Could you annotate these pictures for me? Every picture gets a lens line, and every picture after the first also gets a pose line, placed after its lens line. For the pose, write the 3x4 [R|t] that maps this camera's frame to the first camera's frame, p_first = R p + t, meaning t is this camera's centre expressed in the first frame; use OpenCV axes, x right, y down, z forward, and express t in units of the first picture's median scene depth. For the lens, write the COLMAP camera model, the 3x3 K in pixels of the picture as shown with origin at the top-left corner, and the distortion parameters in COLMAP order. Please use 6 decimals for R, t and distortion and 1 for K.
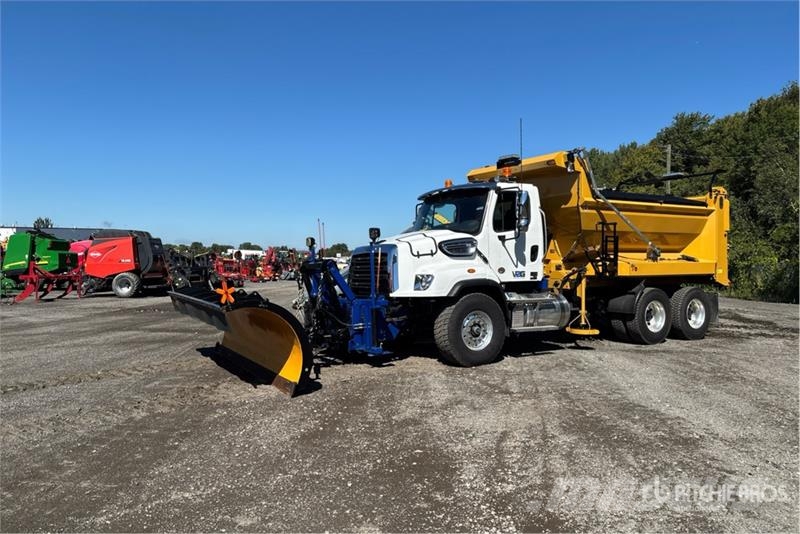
lens RADIAL K [[580.9, 0, 400.0], [0, 580.9, 267.0], [0, 0, 1]] dist [0.005982, 0.000758]
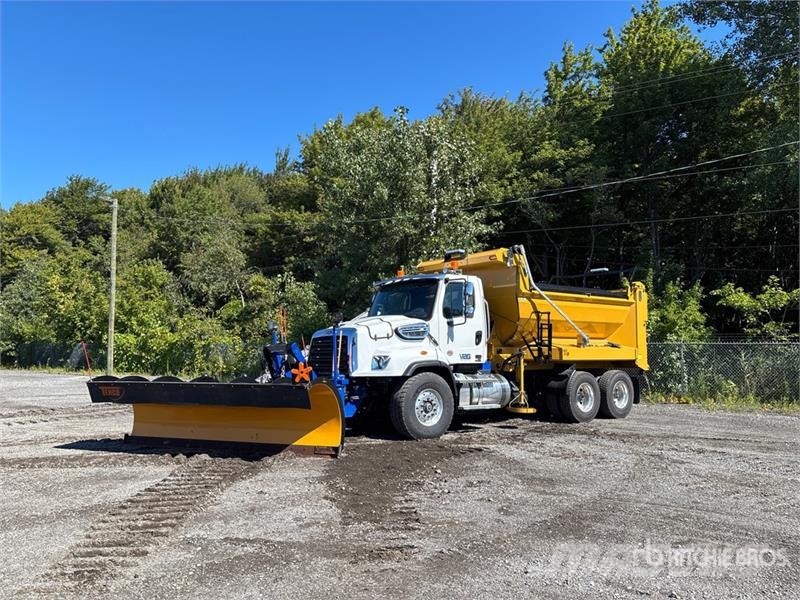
lens RADIAL K [[596.6, 0, 400.0], [0, 596.6, 300.0], [0, 0, 1]] dist [0.050901, -0.055580]
pose [[0.993797, 0.016834, 0.109929, -0.045844], [-0.006082, 0.995225, -0.097420, 0.016474], [-0.111044, 0.096147, 0.989154, -0.121506]]
